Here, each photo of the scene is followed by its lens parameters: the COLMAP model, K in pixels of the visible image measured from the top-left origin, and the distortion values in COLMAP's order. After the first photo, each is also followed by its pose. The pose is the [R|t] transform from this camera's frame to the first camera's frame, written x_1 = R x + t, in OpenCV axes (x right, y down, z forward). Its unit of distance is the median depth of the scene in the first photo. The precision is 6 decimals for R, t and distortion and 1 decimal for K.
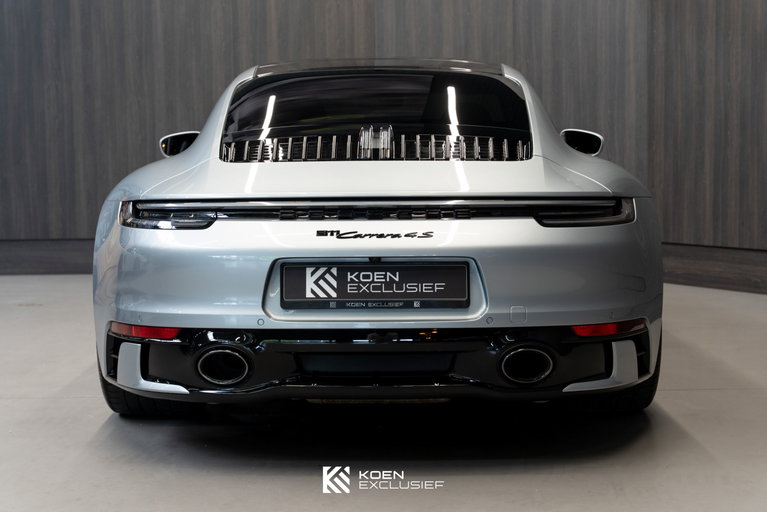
lens RADIAL K [[1308.5, 0, 383.3], [0, 1308.5, 252.8], [0, 0, 1]] dist [0.065111, 0.000000]
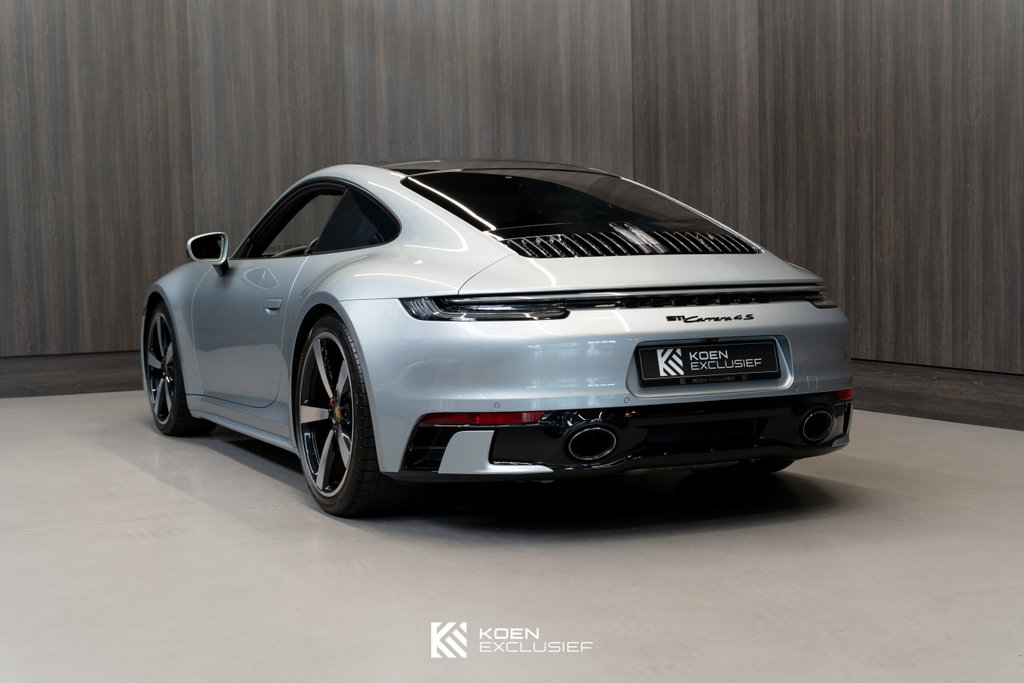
lens RADIAL K [[1519.5, 0, 512.3], [0, 1519.5, 344.3], [0, 0, 1]] dist [0.027505, 0.000000]
pose [[0.897324, -0.037948, 0.439738, -0.742120], [0.047411, 0.998820, -0.010550, 0.014579], [-0.438818, 0.030315, 0.898064, -0.113233]]
